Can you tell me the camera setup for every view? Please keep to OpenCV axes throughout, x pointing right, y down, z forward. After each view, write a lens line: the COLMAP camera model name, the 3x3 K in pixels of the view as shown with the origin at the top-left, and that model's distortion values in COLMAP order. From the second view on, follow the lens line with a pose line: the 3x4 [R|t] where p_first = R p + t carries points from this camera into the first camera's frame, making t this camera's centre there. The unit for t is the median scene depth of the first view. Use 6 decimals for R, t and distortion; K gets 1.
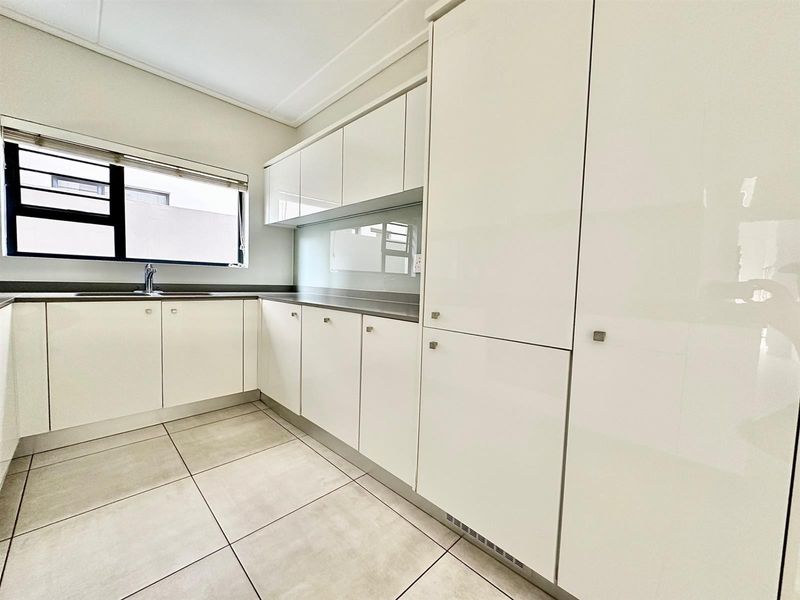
lens RADIAL K [[320.5, 0, 400.0], [0, 320.5, 300.0], [0, 0, 1]] dist [-0.002094, 0.000501]
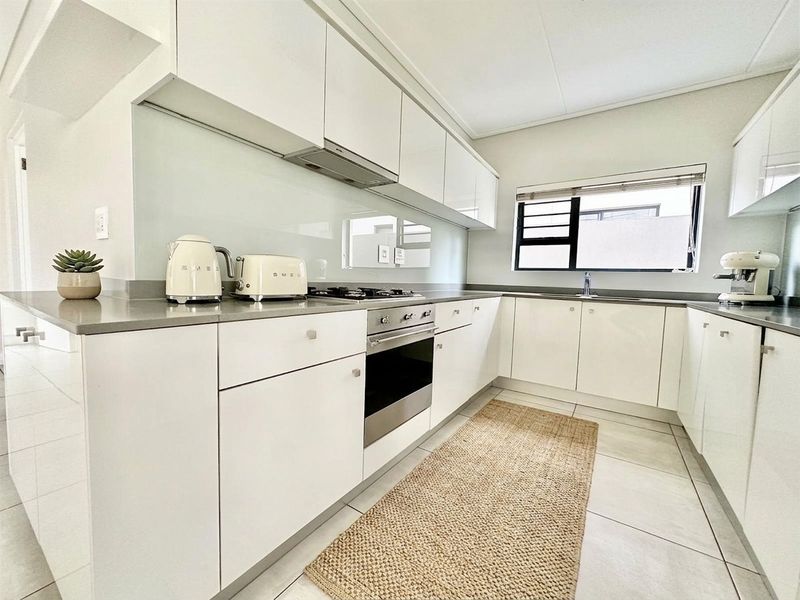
lens RADIAL K [[320.5, 0, 400.0], [0, 320.5, 300.0], [0, 0, 1]] dist [-0.002094, 0.000501]
pose [[0.194424, 0.039714, -0.980113, 0.265105], [-0.082186, 0.996326, 0.024068, 0.021045], [0.977468, 0.075872, 0.196974, 0.080396]]
